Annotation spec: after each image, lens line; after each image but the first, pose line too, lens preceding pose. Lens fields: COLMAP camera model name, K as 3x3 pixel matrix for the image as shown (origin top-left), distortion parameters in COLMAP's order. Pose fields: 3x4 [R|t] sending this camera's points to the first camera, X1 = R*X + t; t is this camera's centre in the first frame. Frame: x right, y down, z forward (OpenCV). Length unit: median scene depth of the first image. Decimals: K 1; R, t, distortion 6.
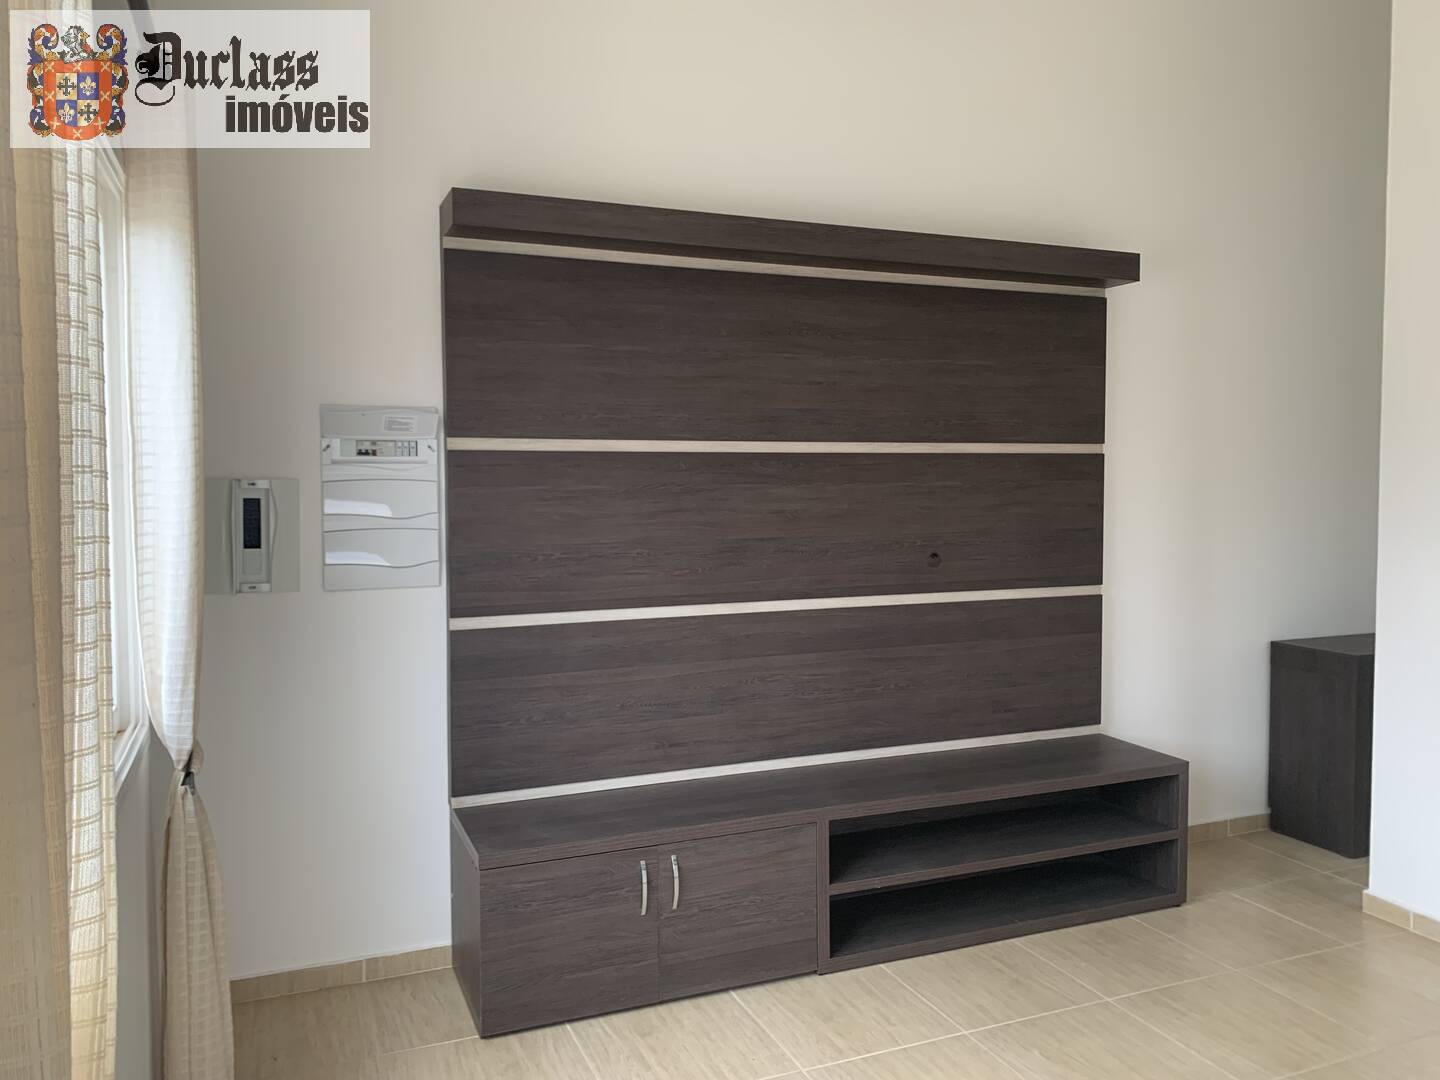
lens RADIAL K [[1111.6, 0, 718.5], [0, 1111.6, 532.7], [0, 0, 1]] dist [0.037383, -0.040275]
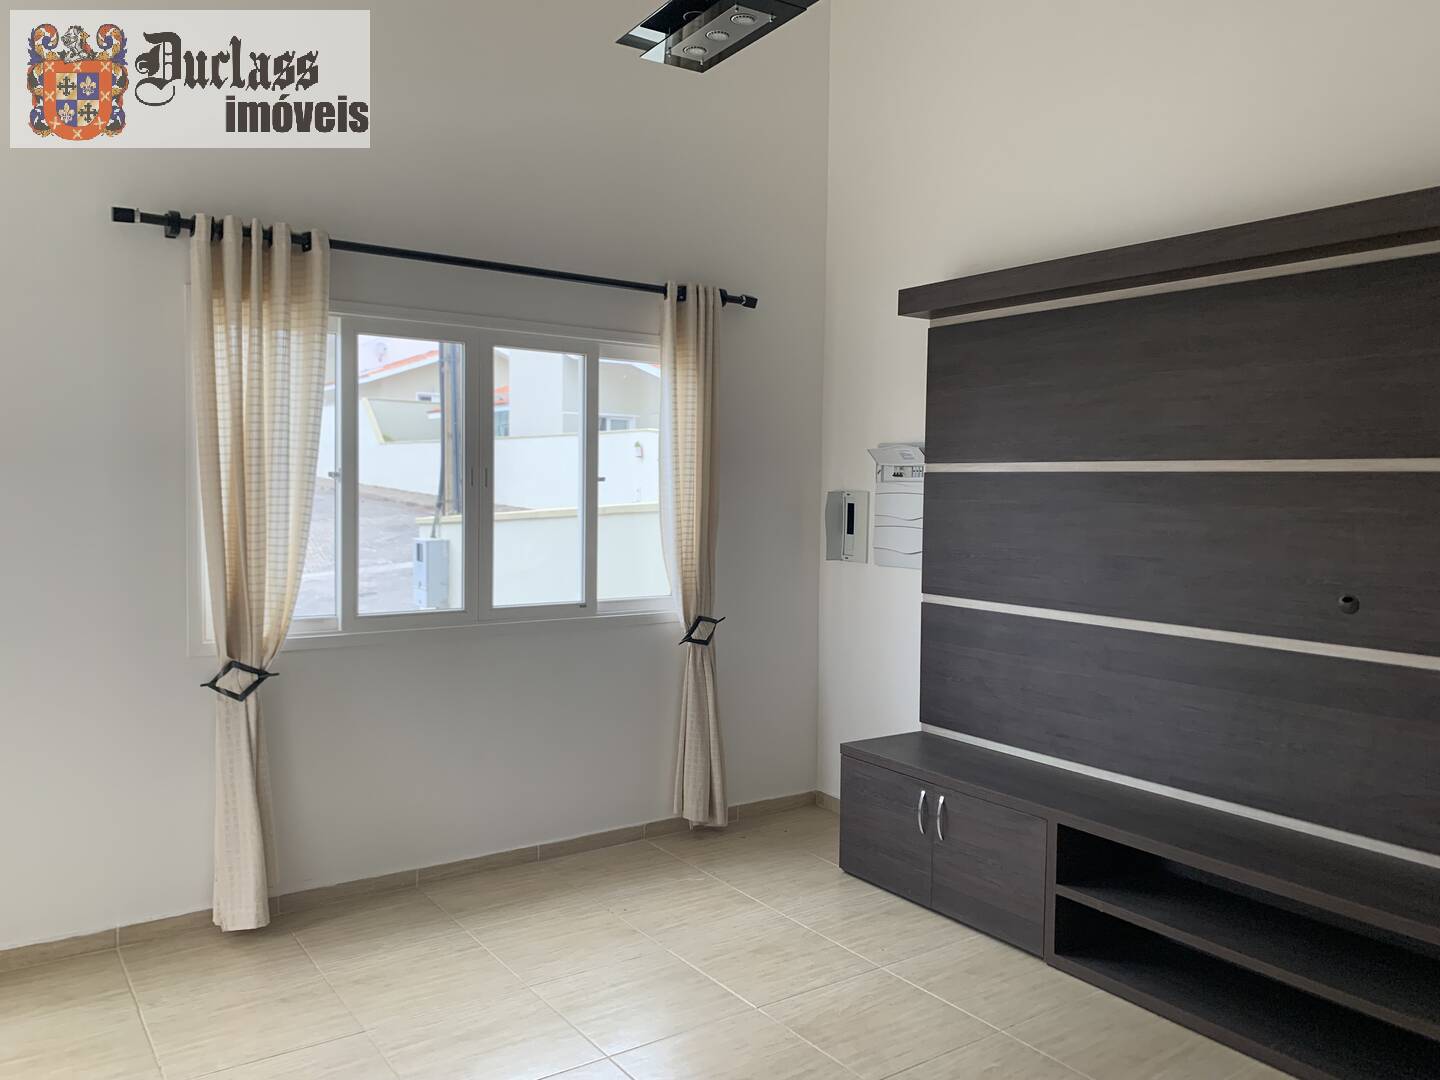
lens RADIAL K [[1073.6, 0, 724.4], [0, 1073.6, 543.5], [0, 0, 1]] dist [0.036965, -0.001454]
pose [[0.233869, 0.059136, -0.970468, 0.910672], [-0.067465, 0.996730, 0.044478, -0.025741], [0.969925, 0.055071, 0.237094, 0.399869]]
